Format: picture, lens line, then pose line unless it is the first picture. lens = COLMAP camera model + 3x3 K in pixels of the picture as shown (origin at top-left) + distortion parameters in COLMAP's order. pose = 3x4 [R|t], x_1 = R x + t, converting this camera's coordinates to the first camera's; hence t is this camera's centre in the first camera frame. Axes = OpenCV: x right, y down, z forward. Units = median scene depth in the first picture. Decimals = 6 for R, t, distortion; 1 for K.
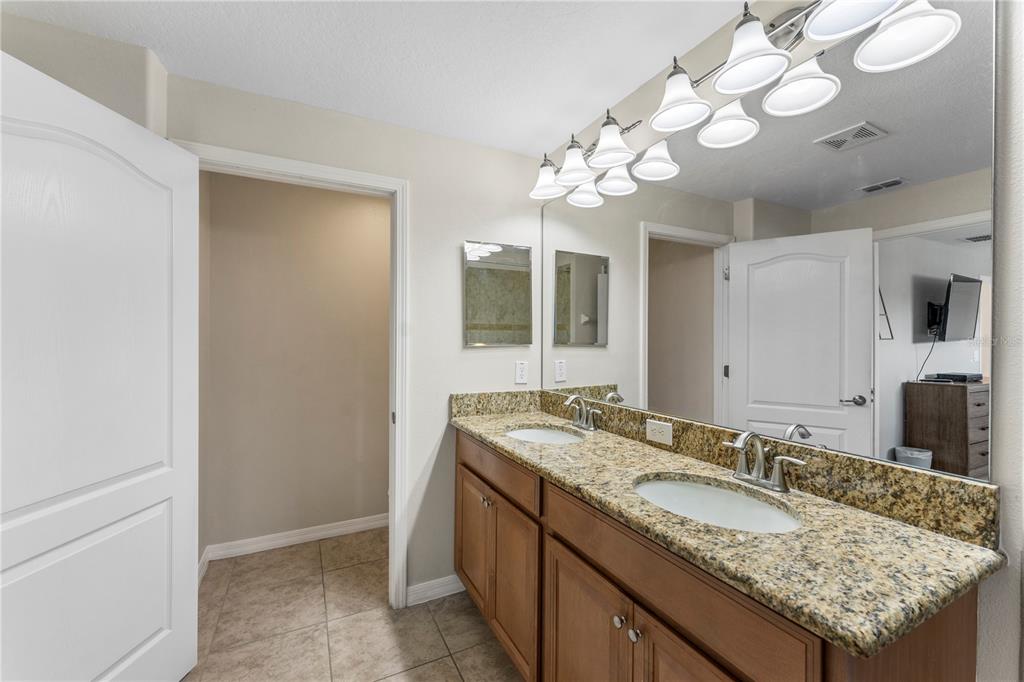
lens RADIAL K [[417.2, 0, 512.0], [0, 417.2, 341.0], [0, 0, 1]] dist [-0.000319, -0.000094]
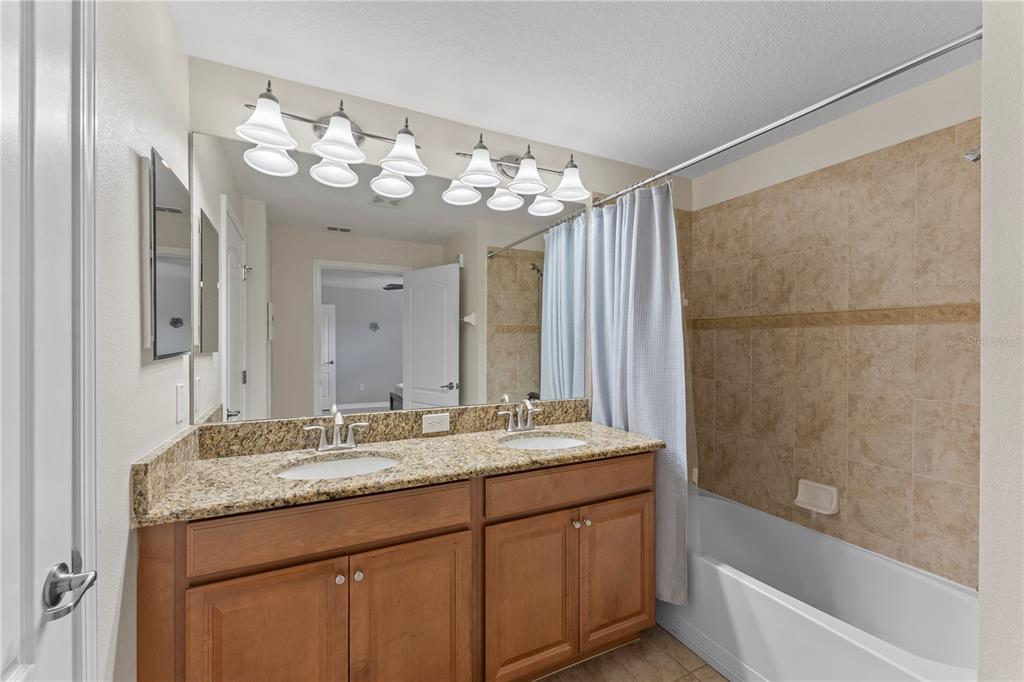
lens RADIAL K [[417.2, 0, 512.0], [0, 417.2, 341.0], [0, 0, 1]] dist [-0.000319, -0.000094]
pose [[0.004408, -0.001954, 0.999988, -0.860443], [0.003243, 0.999993, 0.001939, -0.016751], [-0.999985, 0.003234, 0.004414, 0.808862]]
